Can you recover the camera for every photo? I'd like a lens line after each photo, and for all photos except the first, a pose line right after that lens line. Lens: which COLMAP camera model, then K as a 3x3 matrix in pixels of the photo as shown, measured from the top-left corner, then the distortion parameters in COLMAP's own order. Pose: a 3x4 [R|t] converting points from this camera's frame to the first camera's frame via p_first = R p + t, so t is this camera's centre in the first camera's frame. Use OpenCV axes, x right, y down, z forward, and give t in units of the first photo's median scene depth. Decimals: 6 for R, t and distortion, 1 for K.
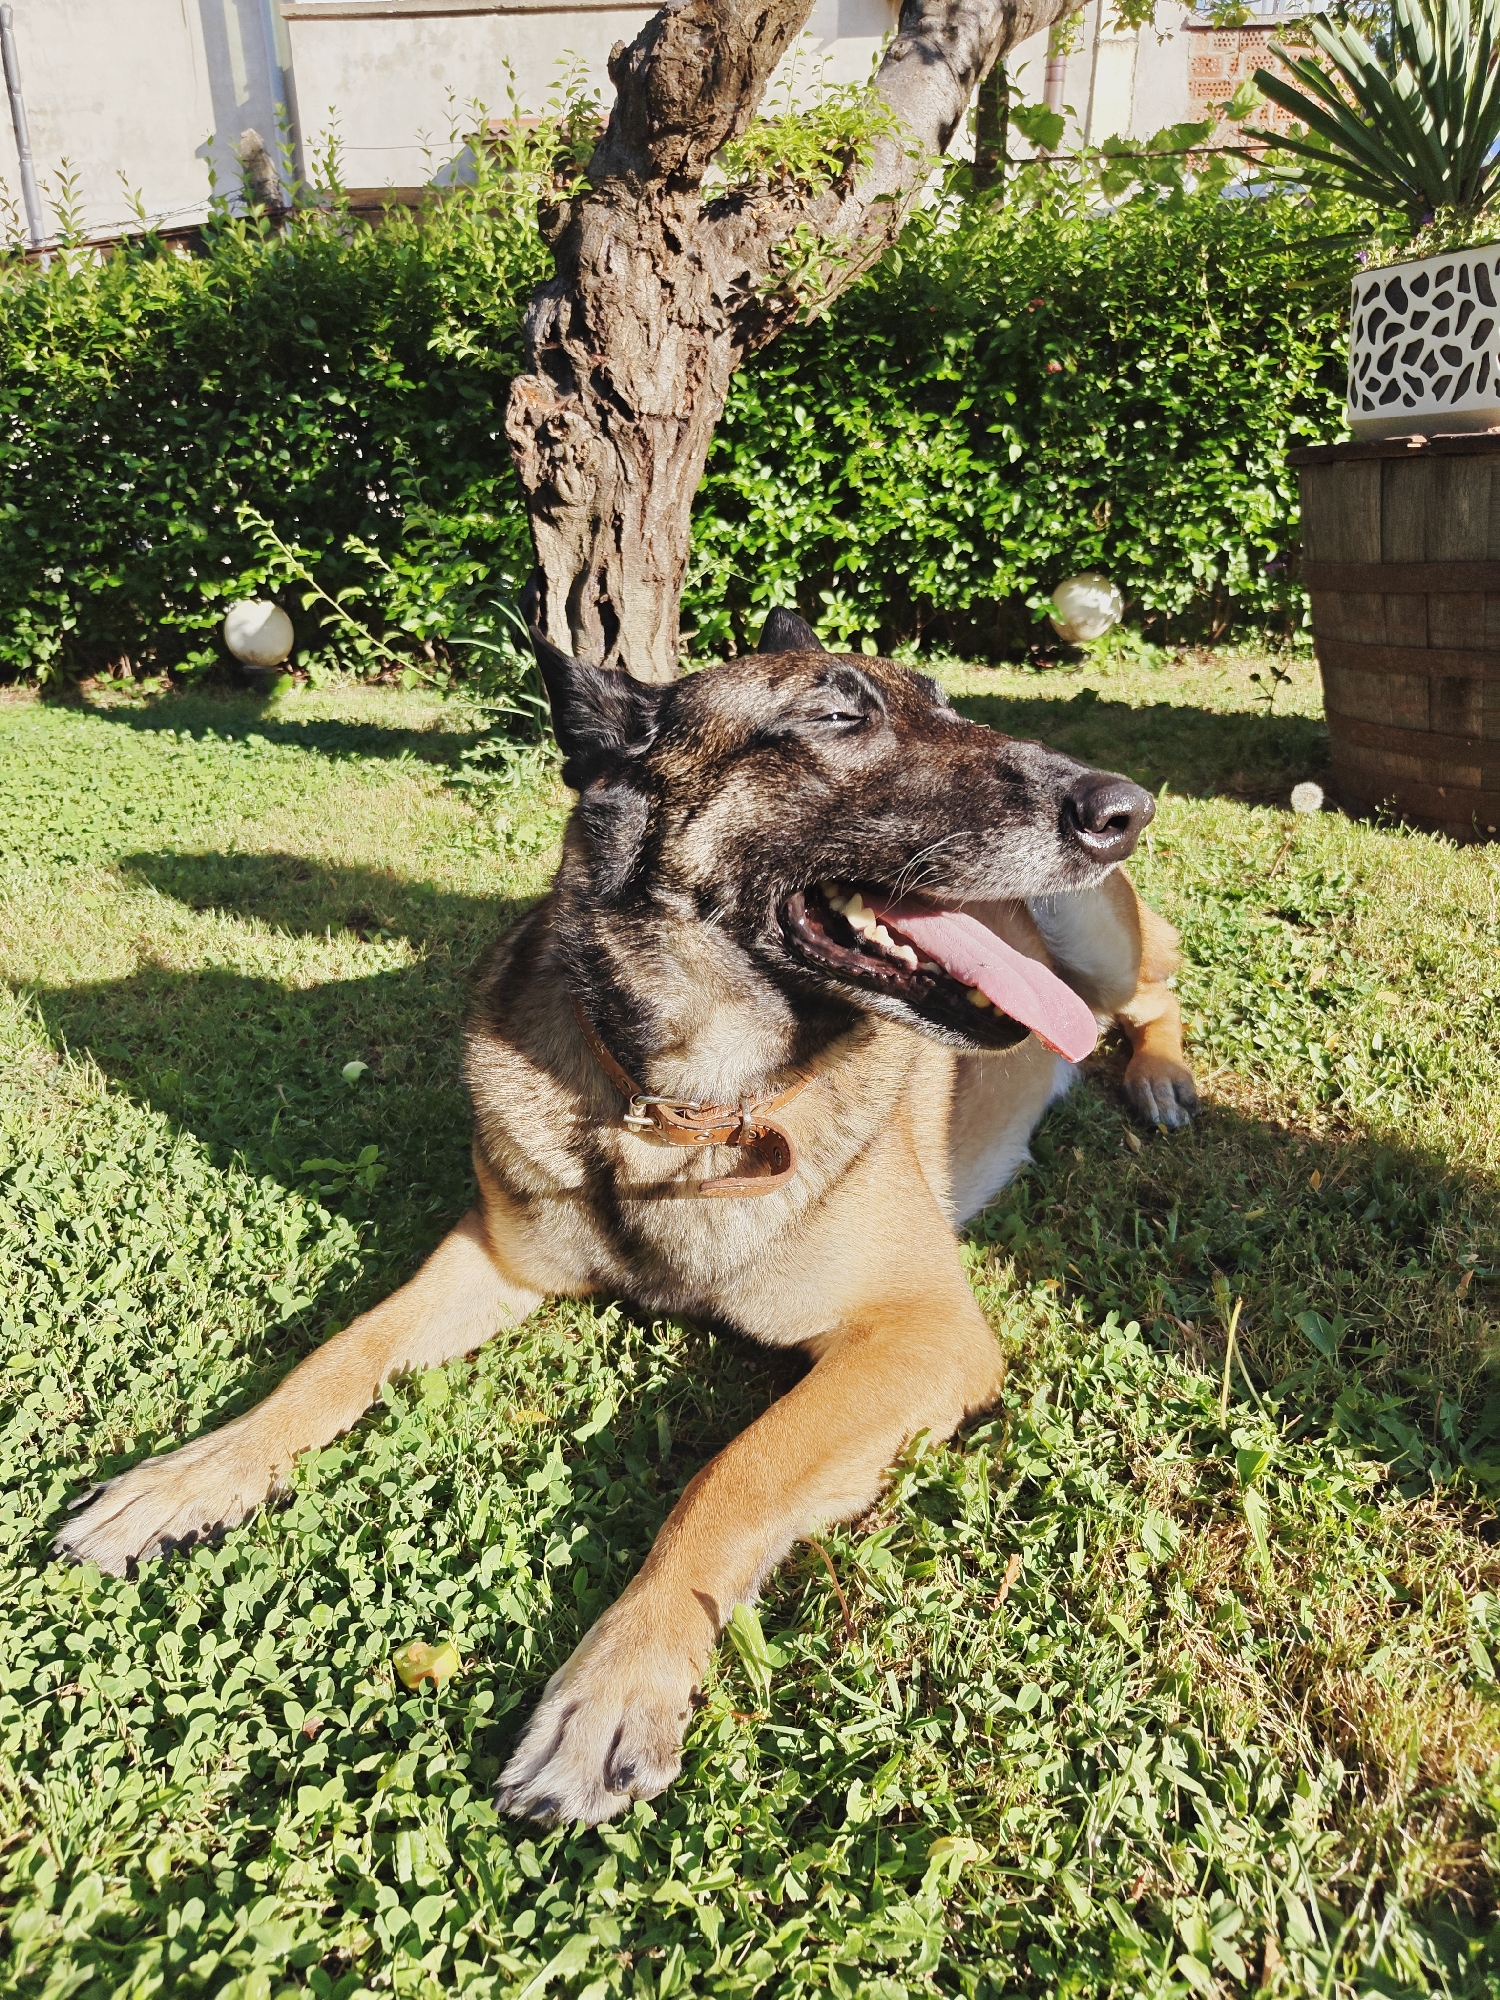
lens RADIAL K [[1378.7, 0, 745.3], [0, 1378.7, 1003.7], [0, 0, 1]] dist [-0.005759, 0.009583]
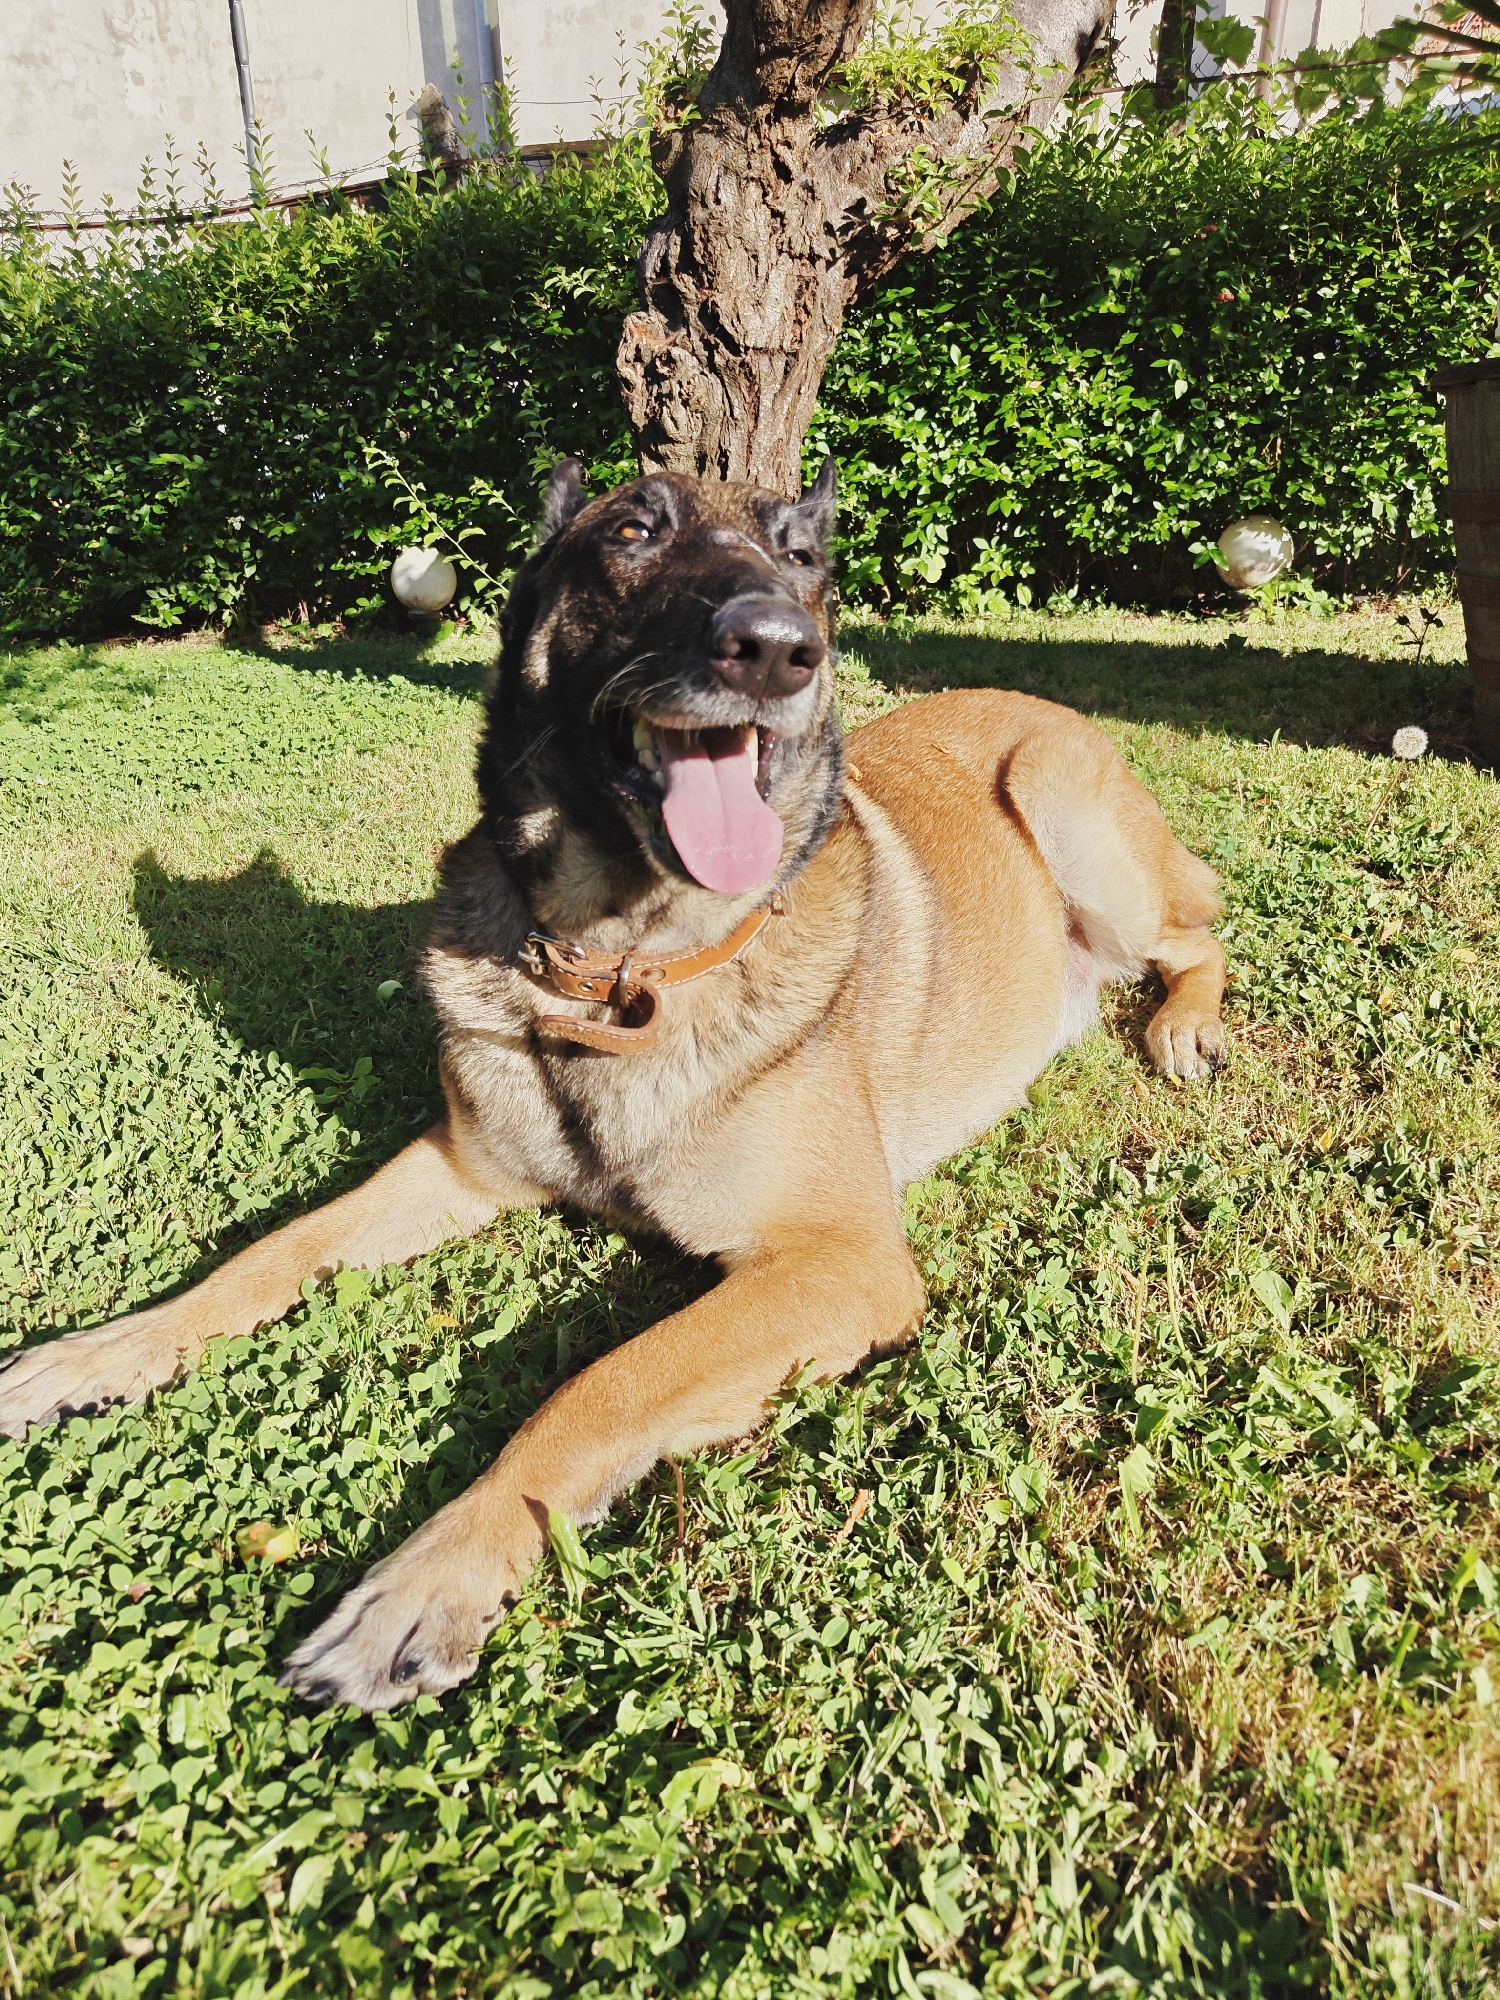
lens RADIAL K [[1377.1, 0, 750.9], [0, 1377.1, 984.8], [0, 0, 1]] dist [0.003864, 0.002991]
pose [[0.990751, 0.038958, -0.129977, 0.047606], [-0.036666, 0.999128, 0.019975, 0.006043], [0.130642, -0.015025, 0.991316, 0.007355]]
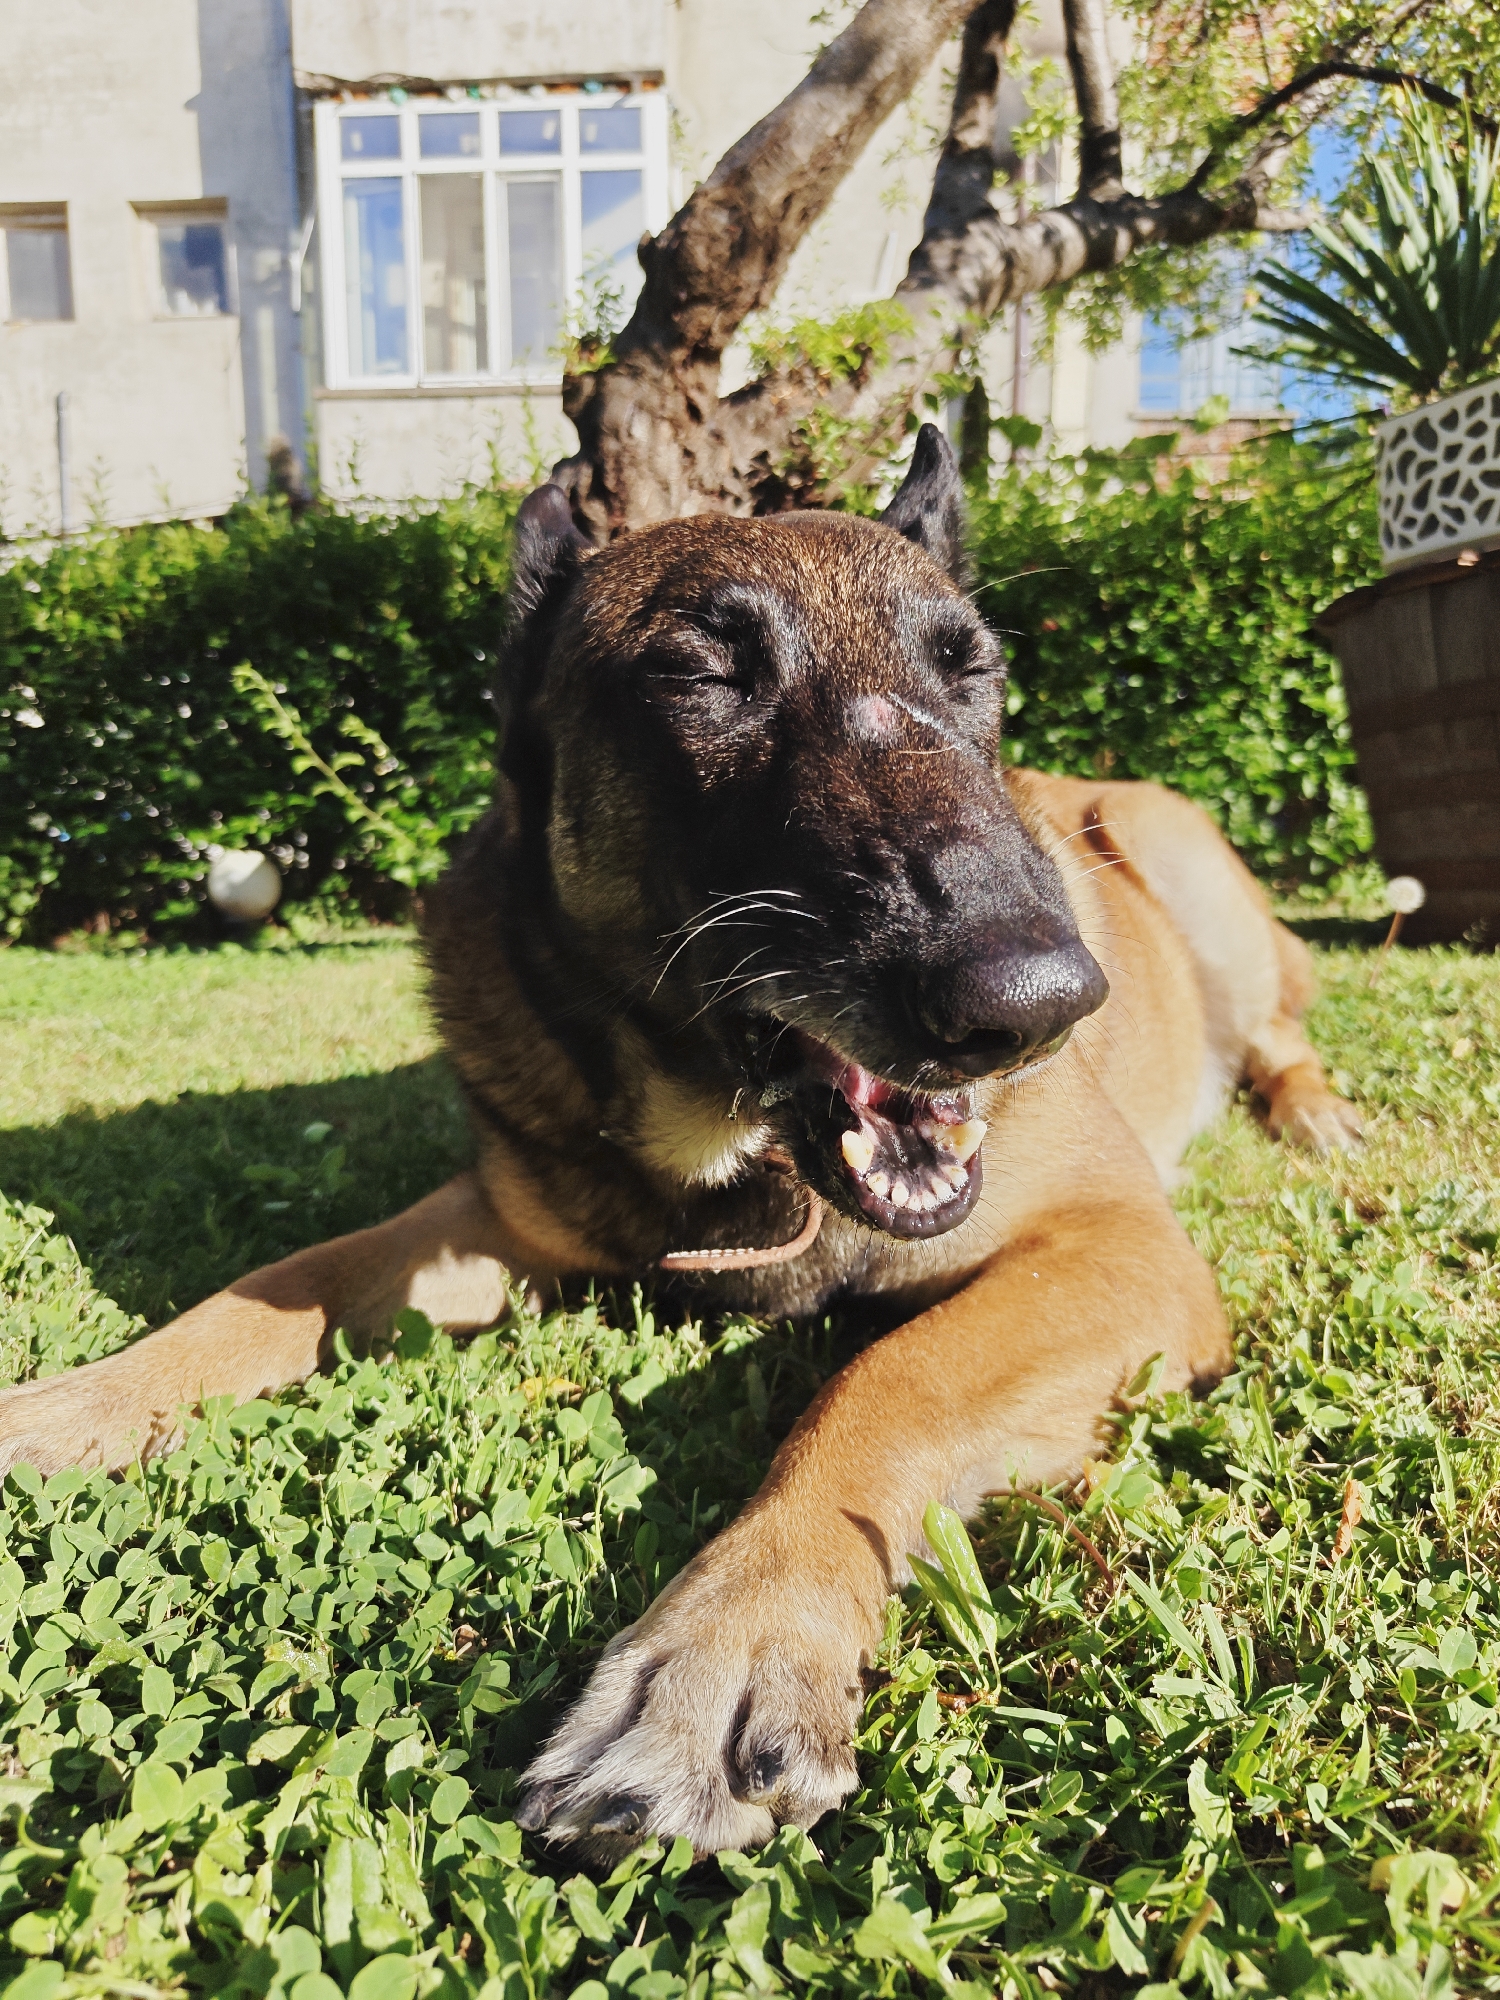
lens RADIAL K [[1405.4, 0, 758.1], [0, 1405.4, 996.8], [0, 0, 1]] dist [-0.023178, 0.025537]
pose [[0.999719, 0.003892, 0.023393, -0.018136], [0.002007, 0.969019, -0.246978, 0.071554], [-0.023629, 0.246956, 0.968739, 0.071430]]
